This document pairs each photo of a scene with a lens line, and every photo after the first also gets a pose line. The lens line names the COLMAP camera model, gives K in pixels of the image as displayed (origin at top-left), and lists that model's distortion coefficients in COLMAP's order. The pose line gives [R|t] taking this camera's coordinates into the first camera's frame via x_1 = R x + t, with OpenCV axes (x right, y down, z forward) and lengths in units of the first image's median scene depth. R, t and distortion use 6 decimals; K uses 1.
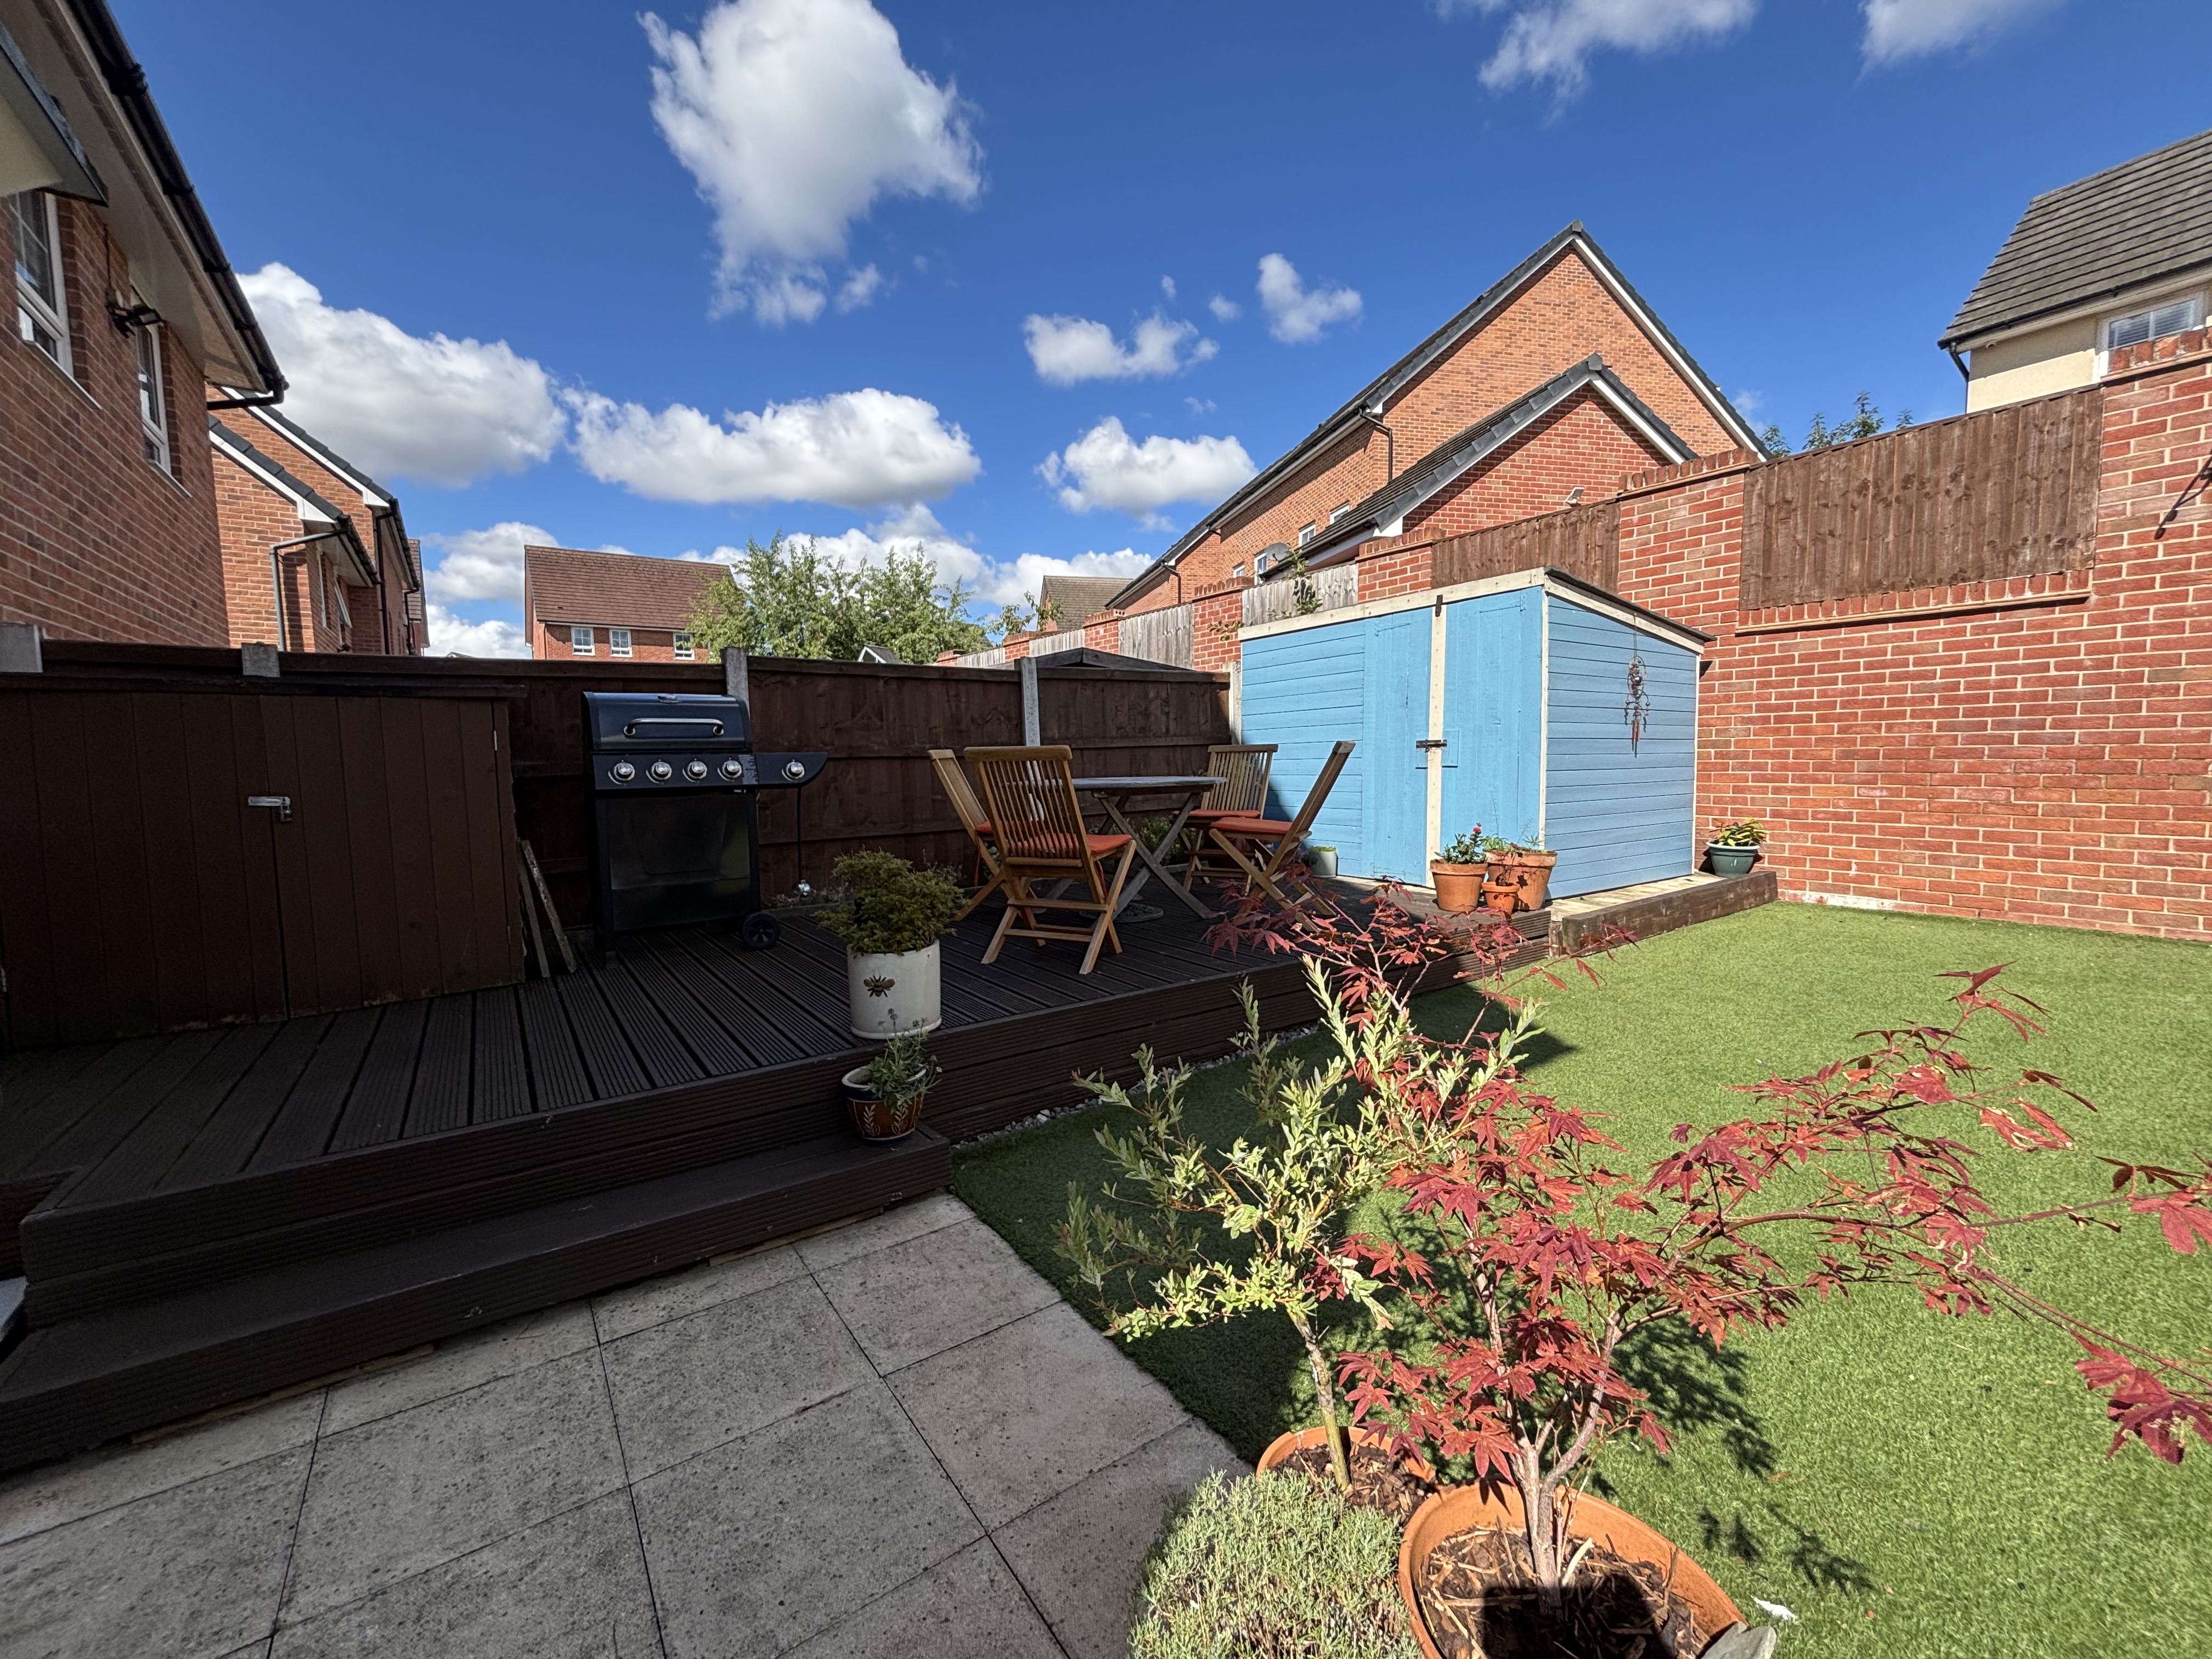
lens RADIAL K [[893.6, 0, 1092.8], [0, 893.6, 831.1], [0, 0, 1]] dist [0.004288, -0.002738]
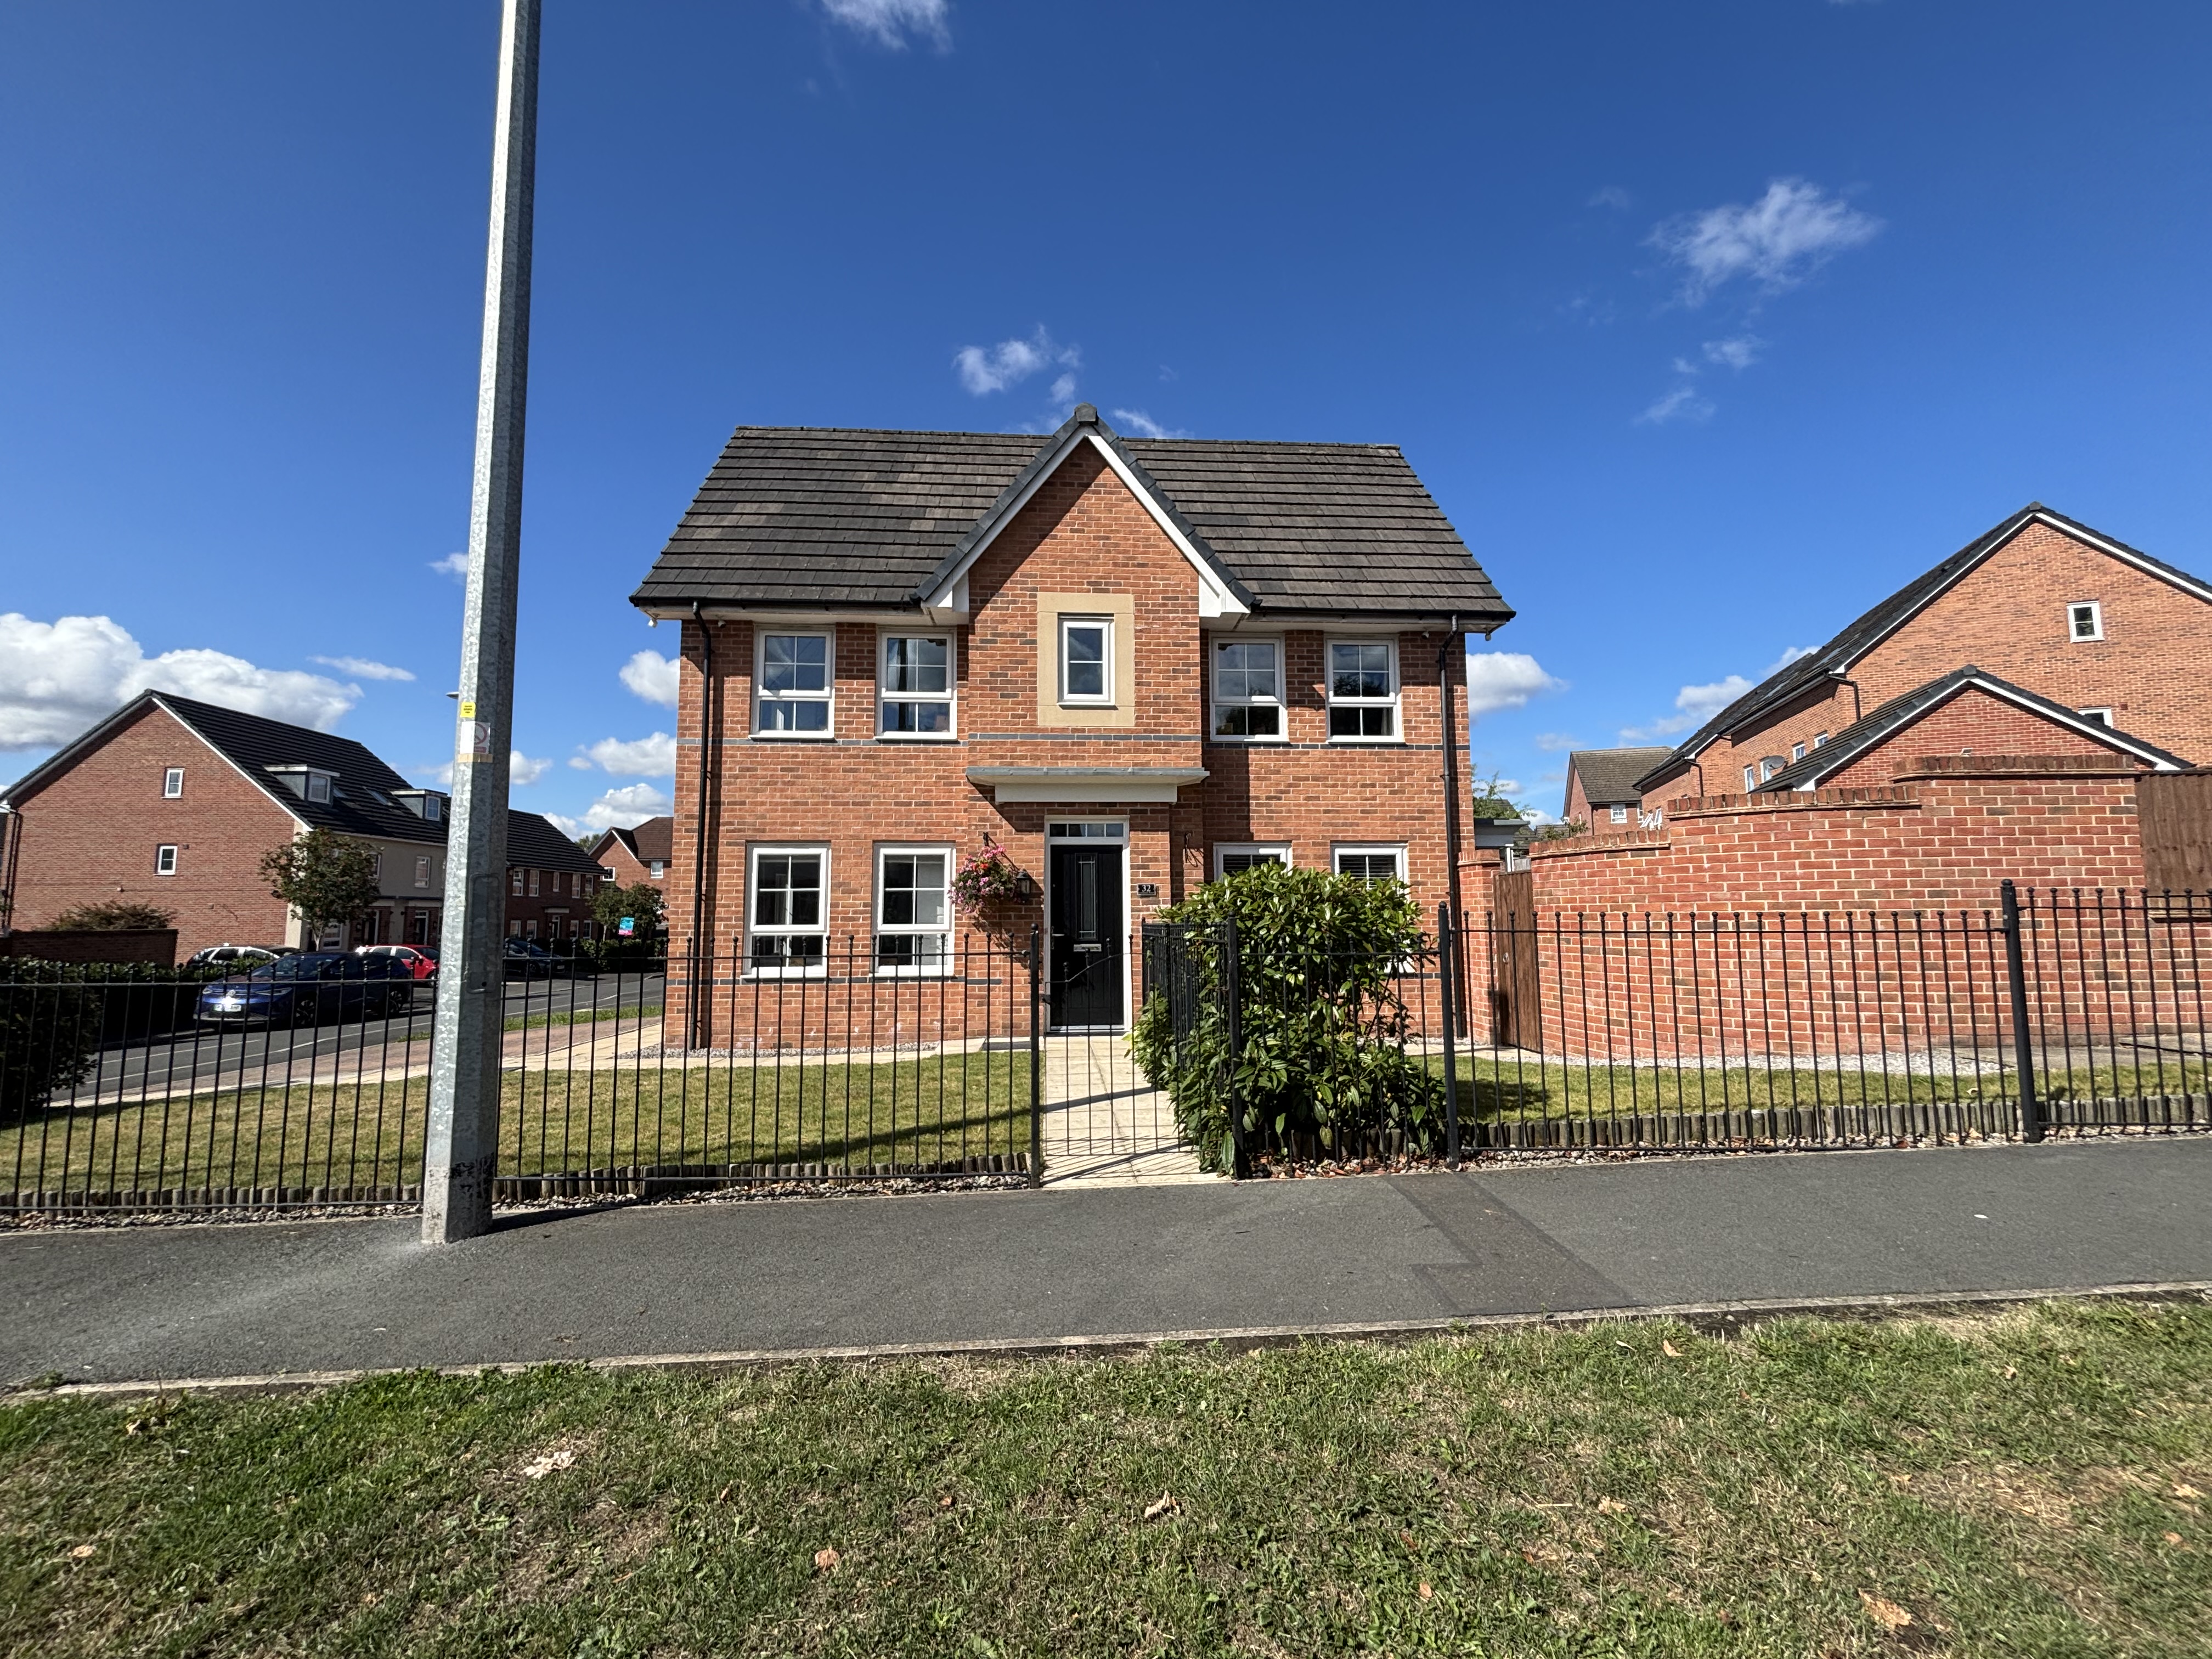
lens RADIAL K [[893.6, 0, 1096.4], [0, 893.6, 818.3], [0, 0, 1]] dist [0.004288, -0.002738]
pose [[0.852826, -0.041670, -0.520531, 0.130033], [-0.052231, 0.985005, -0.164427, 0.133782], [0.519577, 0.167415, 0.837861, -2.114371]]
